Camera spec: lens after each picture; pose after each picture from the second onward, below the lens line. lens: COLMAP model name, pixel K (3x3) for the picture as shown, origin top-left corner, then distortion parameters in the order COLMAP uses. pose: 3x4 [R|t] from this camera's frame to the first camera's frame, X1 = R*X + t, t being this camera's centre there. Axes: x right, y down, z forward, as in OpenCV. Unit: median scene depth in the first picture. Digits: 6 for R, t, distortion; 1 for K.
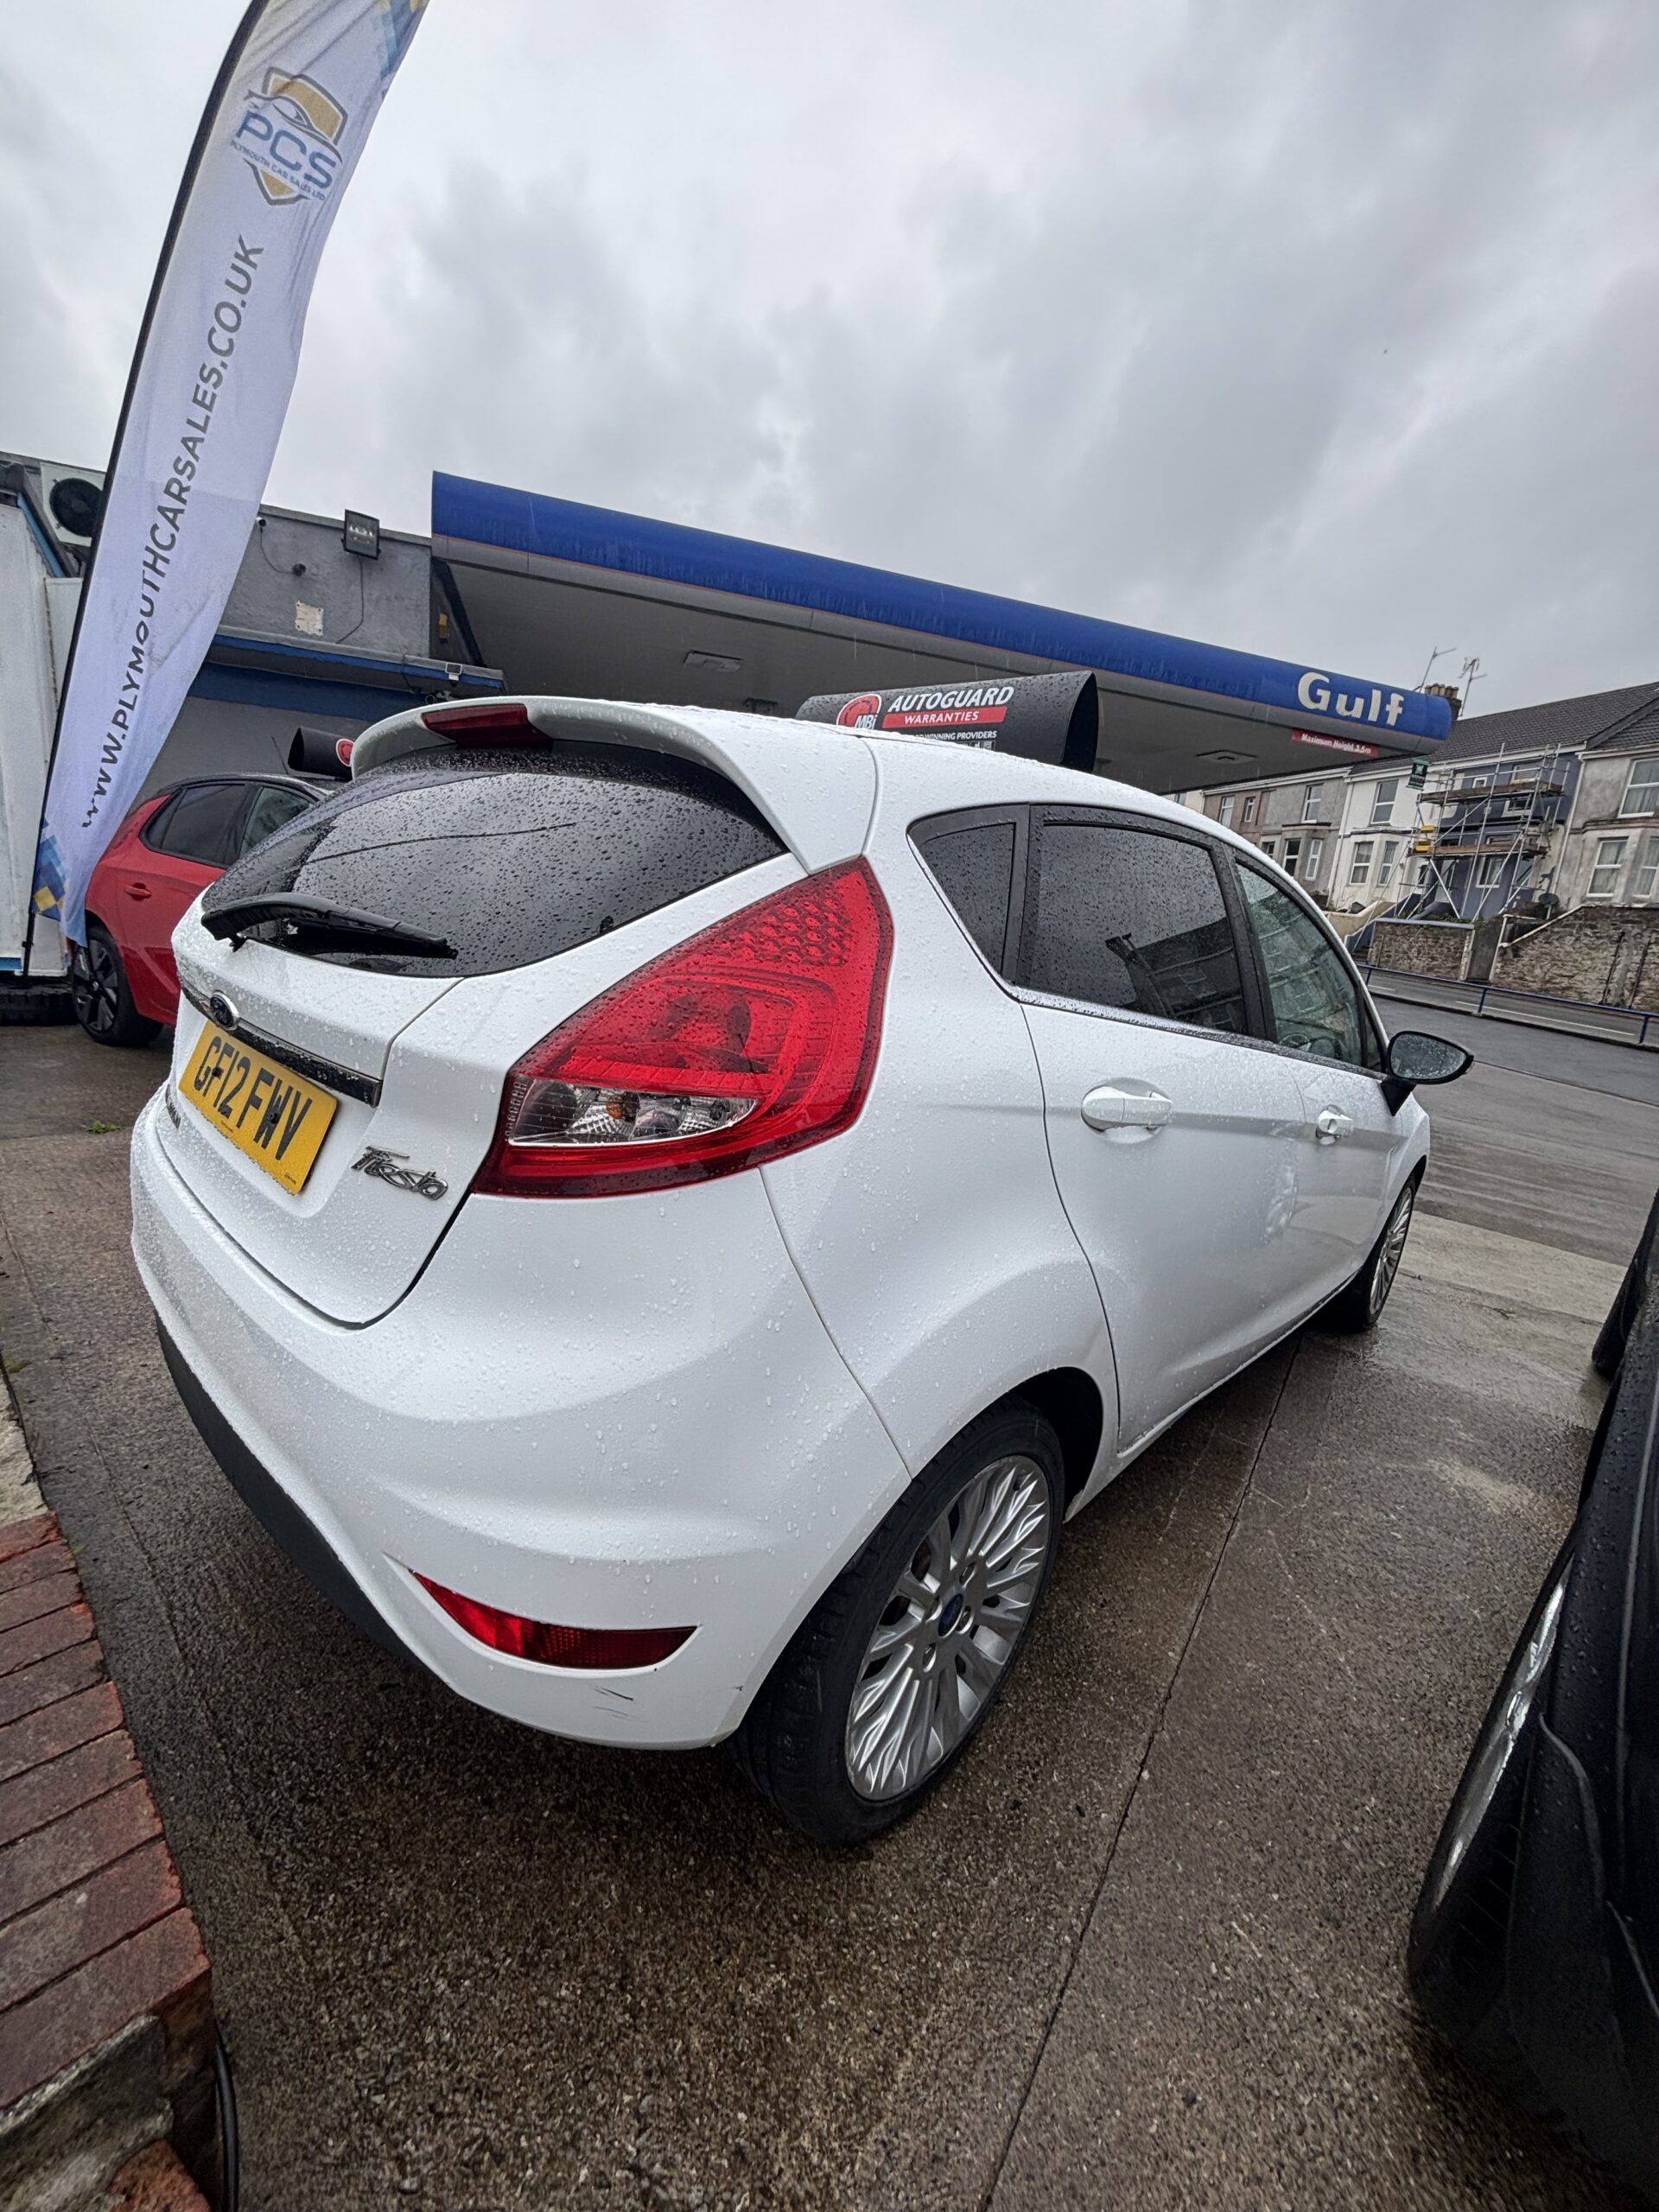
lens RADIAL K [[960.8, 0, 829.5], [0, 960.8, 1106.0], [0, 0, 1]] dist [-0.000349, -0.006781]
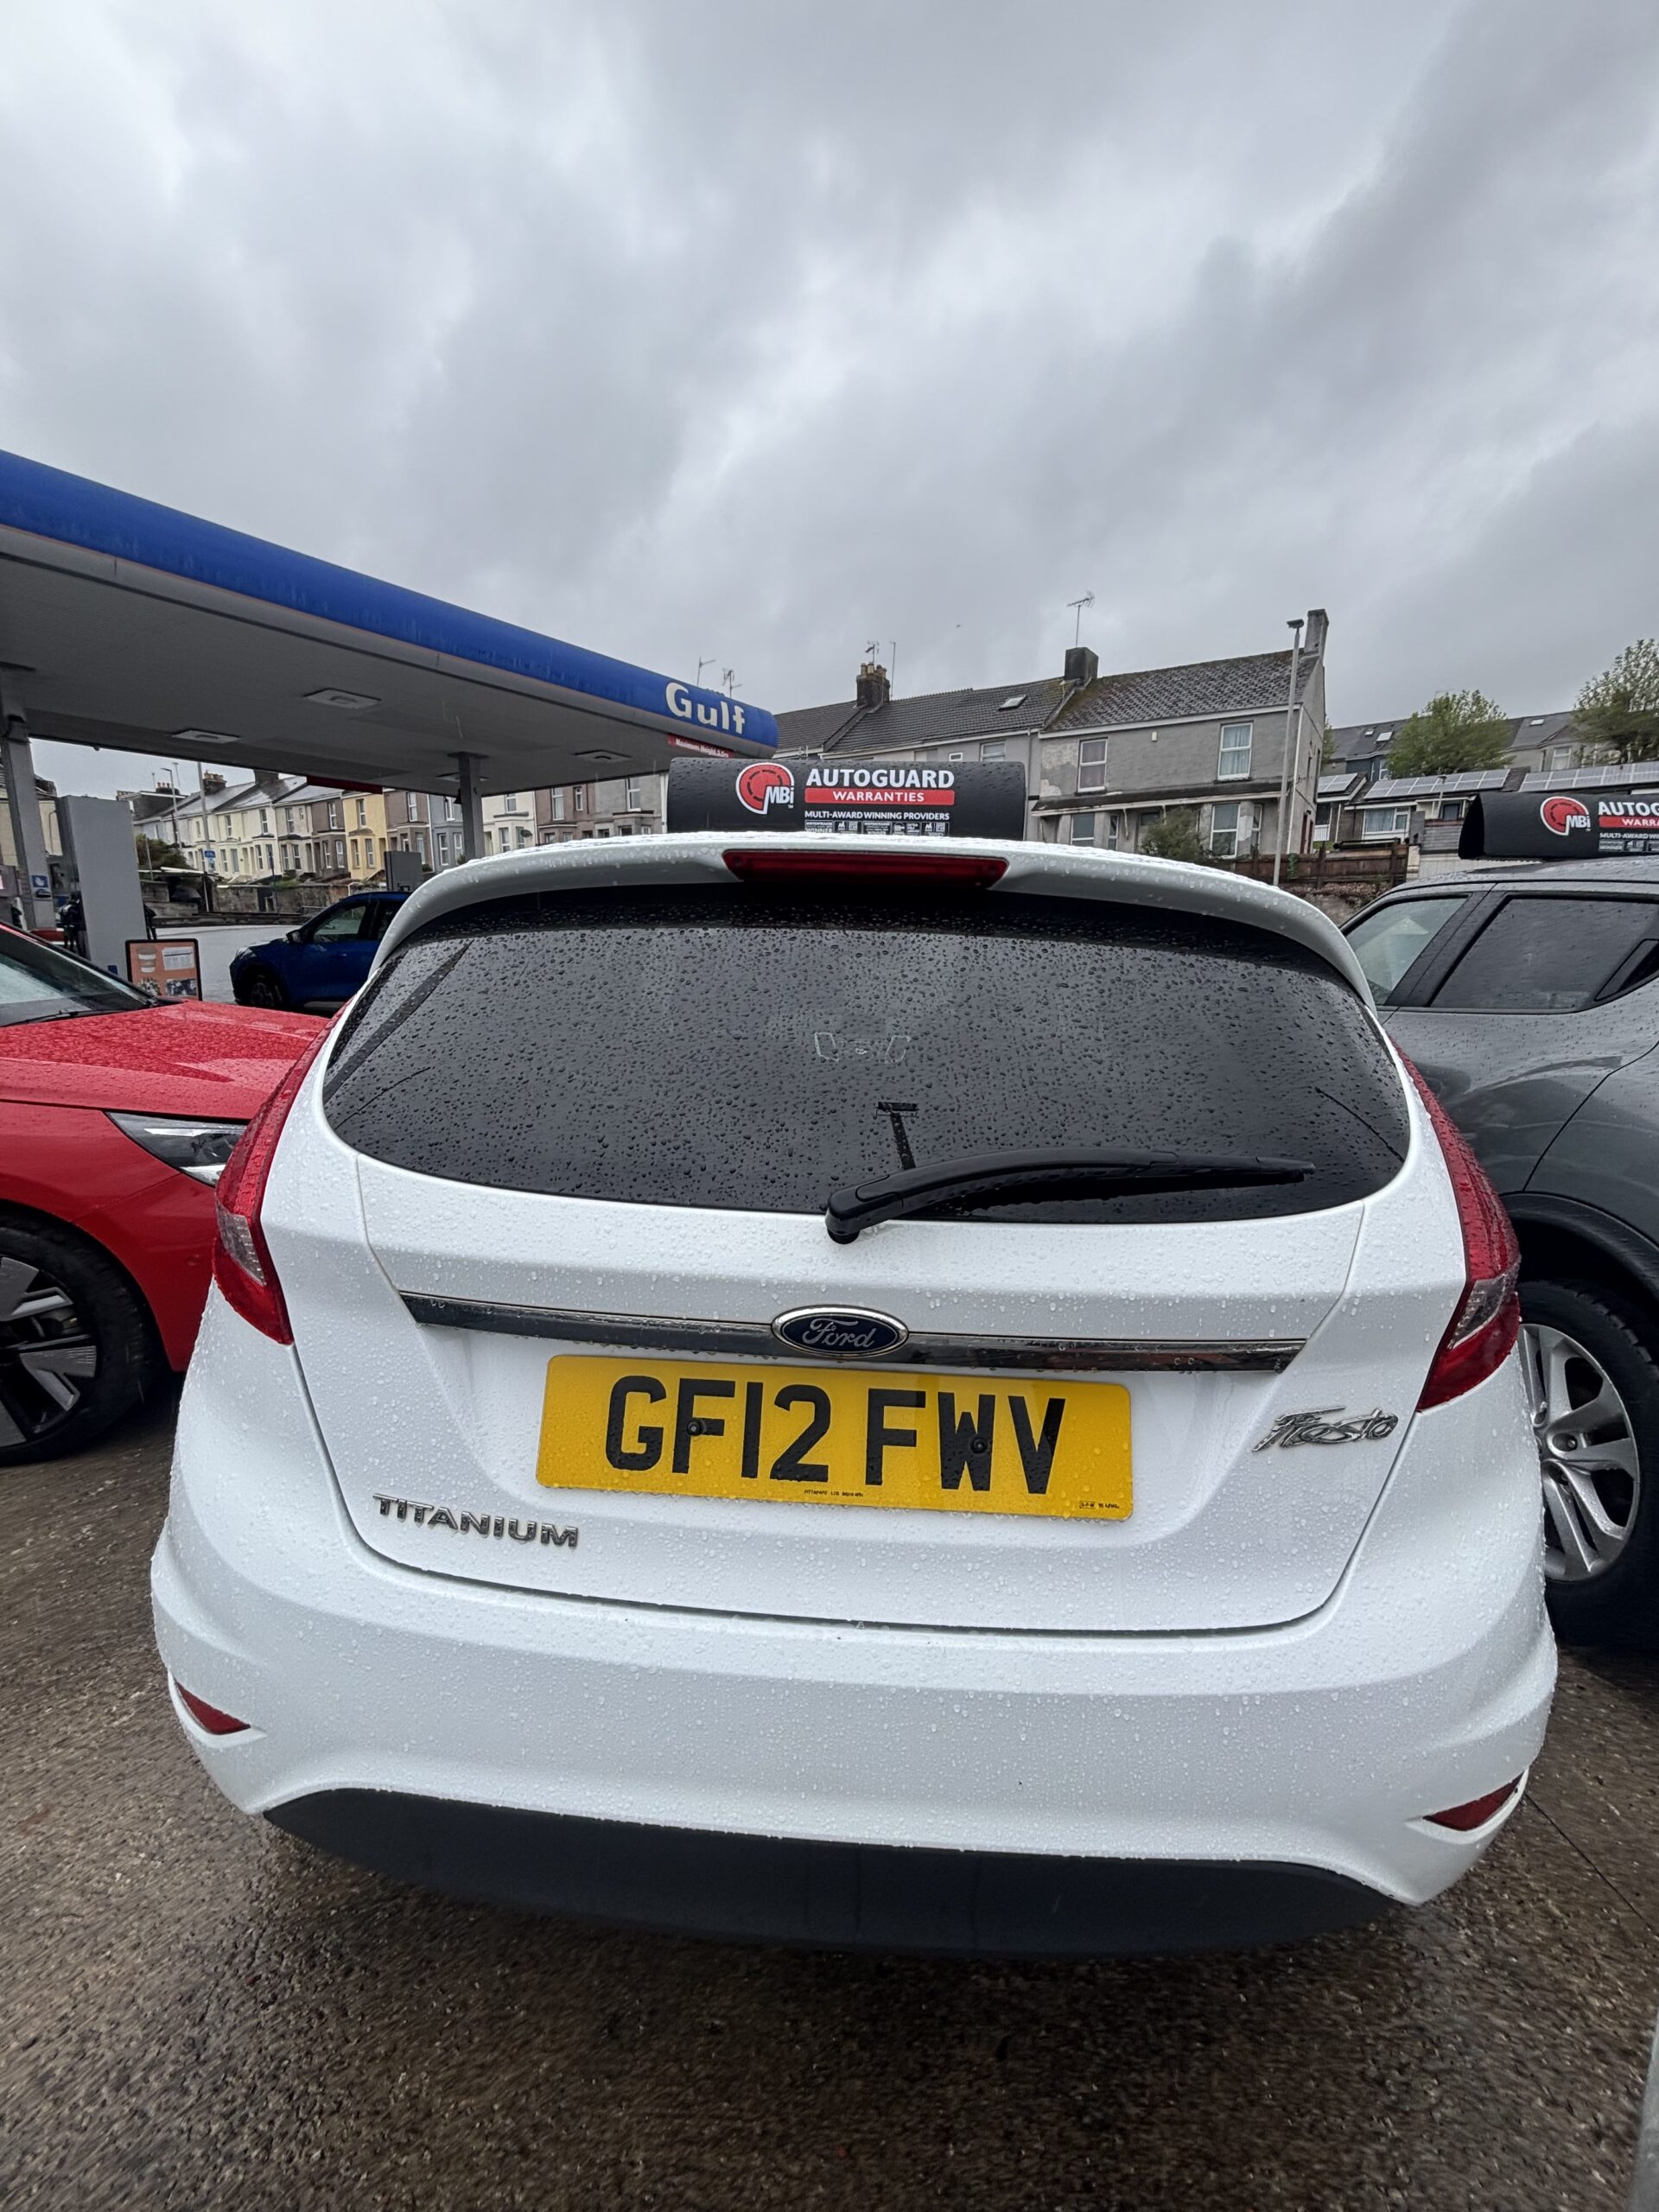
lens RADIAL K [[938.4, 0, 829.5], [0, 938.4, 1106.0], [0, 0, 1]] dist [0.033061, -0.012039]
pose [[0.732394, -0.220697, 0.644121, -0.221590], [0.200148, 0.973999, 0.106148, -0.070732], [-0.650800, 0.051177, 0.757523, 0.104635]]
